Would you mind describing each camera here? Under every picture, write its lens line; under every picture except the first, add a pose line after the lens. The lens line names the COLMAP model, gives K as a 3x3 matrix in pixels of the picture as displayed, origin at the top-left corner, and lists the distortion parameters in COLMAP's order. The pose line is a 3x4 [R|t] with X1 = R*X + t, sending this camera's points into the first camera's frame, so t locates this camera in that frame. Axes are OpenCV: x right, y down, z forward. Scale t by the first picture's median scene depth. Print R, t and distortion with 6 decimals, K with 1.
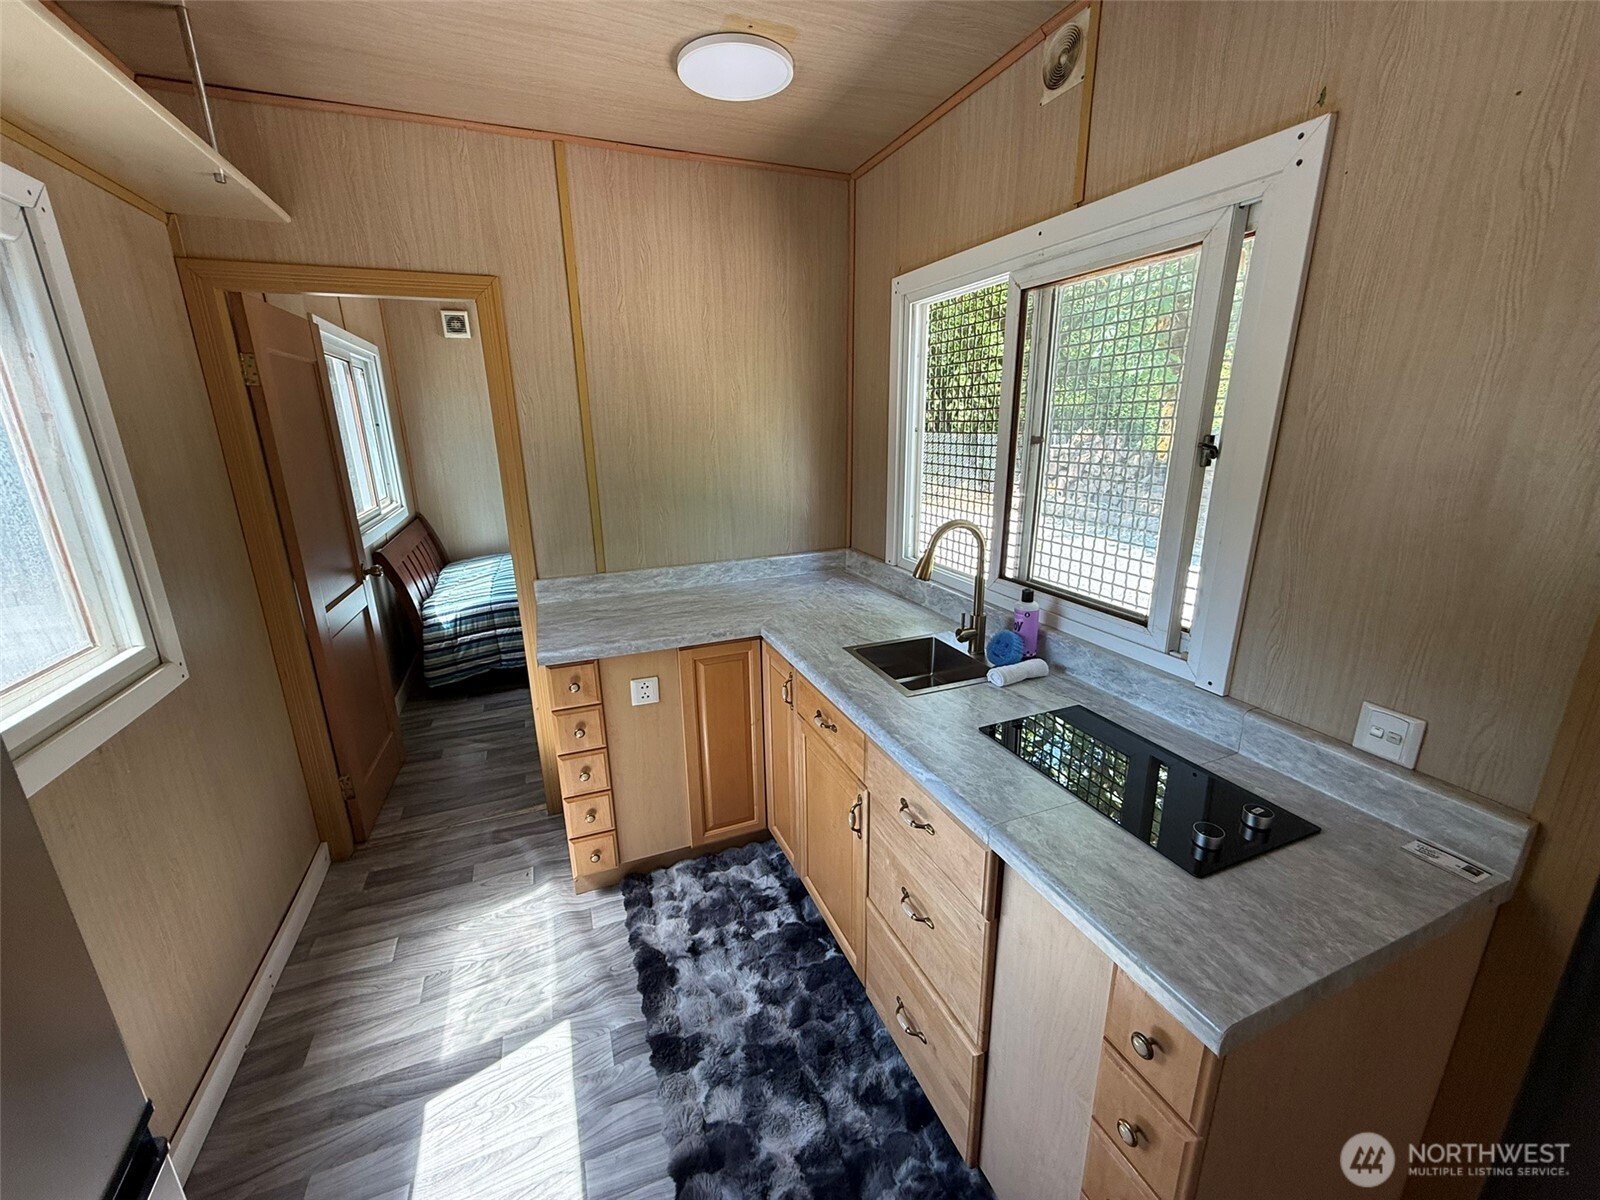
lens RADIAL K [[643.3, 0, 795.0], [0, 643.3, 607.0], [0, 0, 1]] dist [0.000242, 0.000002]
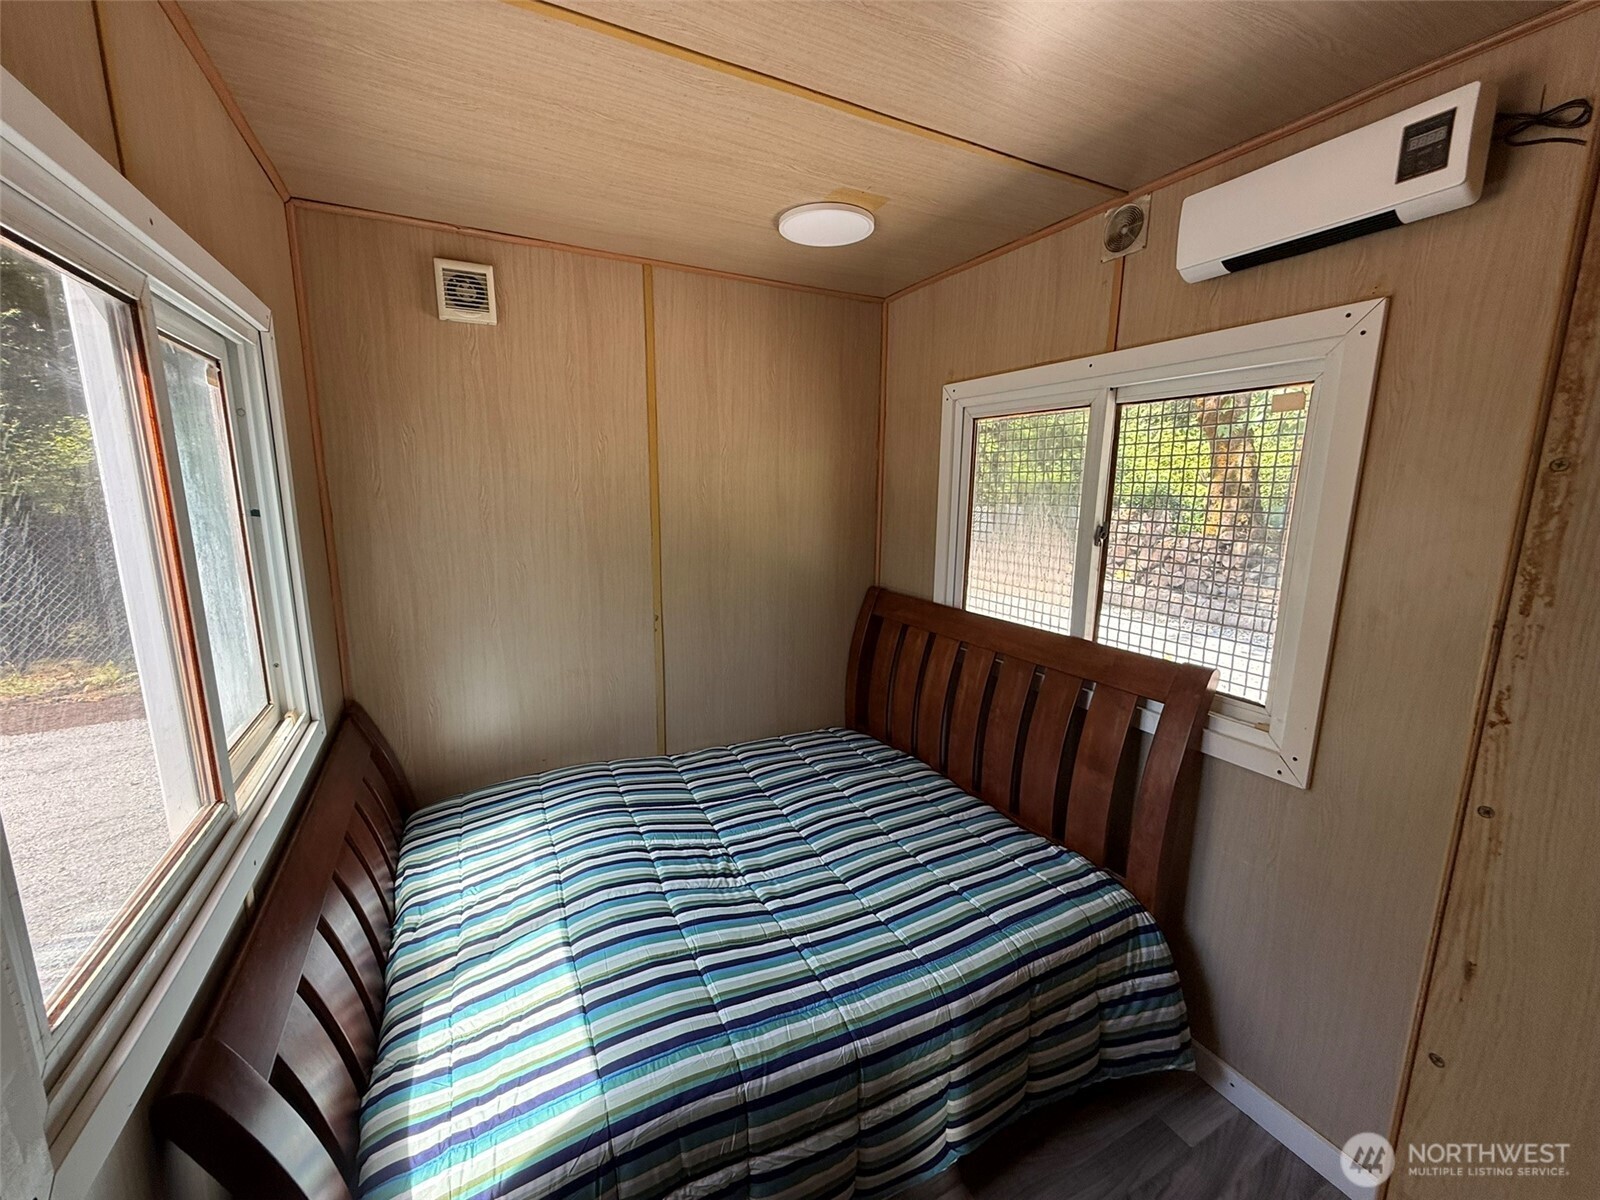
lens RADIAL K [[643.3, 0, 804.5], [0, 643.3, 607.3], [0, 0, 1]] dist [0.000242, 0.000002]
pose [[0.993750, -0.000685, 0.111627, -0.343467], [0.011706, 0.995107, -0.098104, -0.174069], [-0.111014, 0.098798, 0.988896, 0.553063]]
